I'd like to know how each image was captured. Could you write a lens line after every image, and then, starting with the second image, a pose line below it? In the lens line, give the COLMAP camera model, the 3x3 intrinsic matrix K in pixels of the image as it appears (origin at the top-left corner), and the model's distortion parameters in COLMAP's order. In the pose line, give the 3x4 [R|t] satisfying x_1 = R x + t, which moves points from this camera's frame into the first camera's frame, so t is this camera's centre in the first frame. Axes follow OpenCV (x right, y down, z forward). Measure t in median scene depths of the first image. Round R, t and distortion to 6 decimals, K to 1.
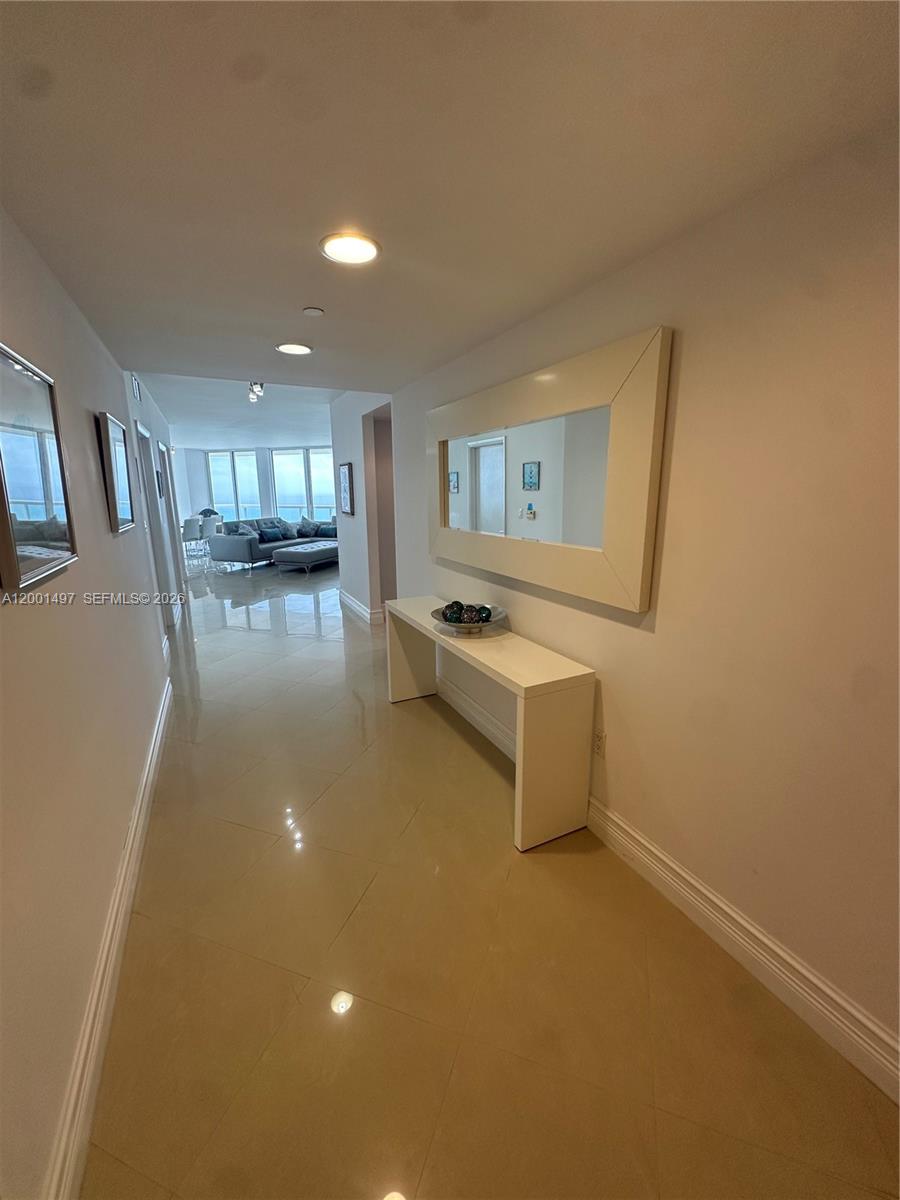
lens RADIAL K [[478.6, 0, 450.0], [0, 478.6, 600.0], [0, 0, 1]] dist [-0.003612, 0.000177]
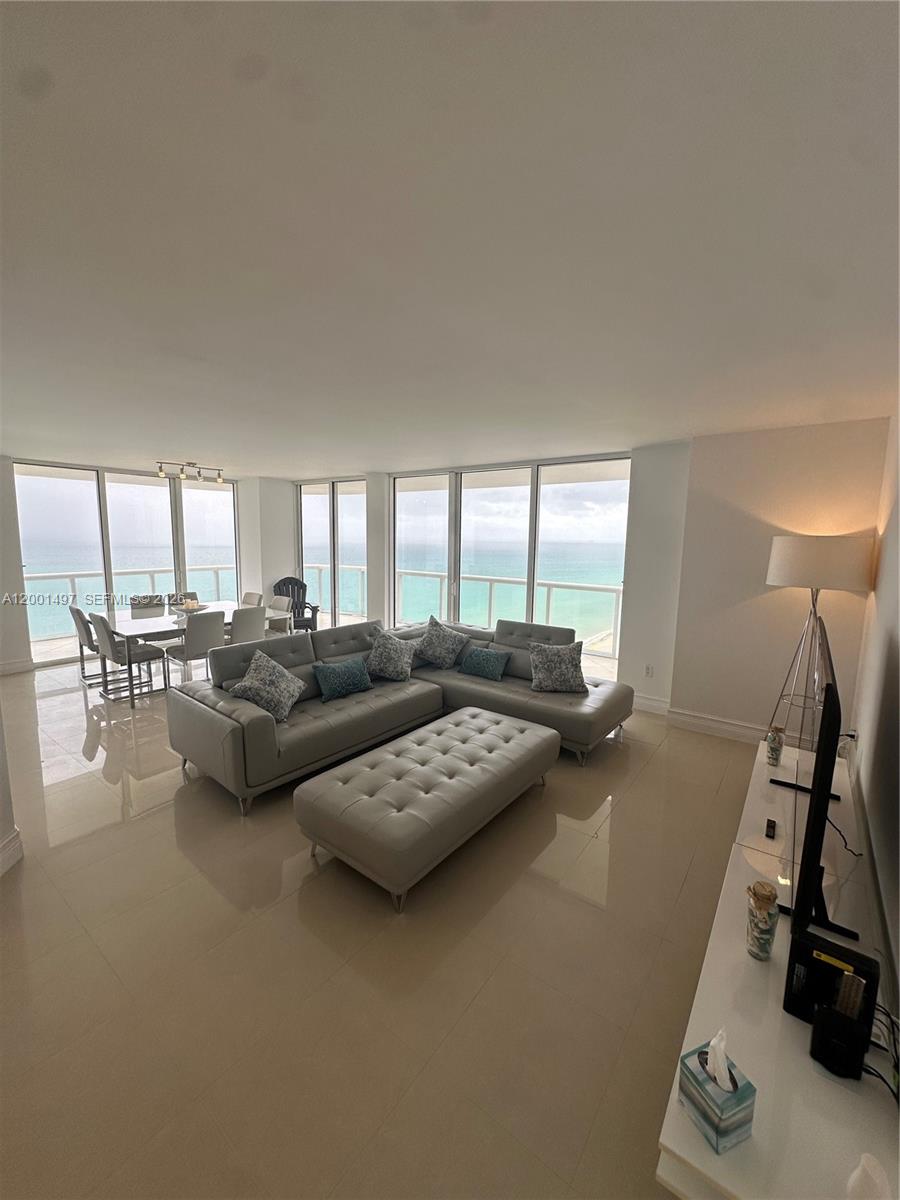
lens RADIAL K [[478.6, 0, 450.0], [0, 478.6, 600.0], [0, 0, 1]] dist [-0.003612, 0.000177]
pose [[0.943174, 0.072302, -0.324337, -0.146312], [-0.103449, 0.991427, -0.079818, -0.154369], [0.315785, 0.108835, 0.942568, 0.570398]]
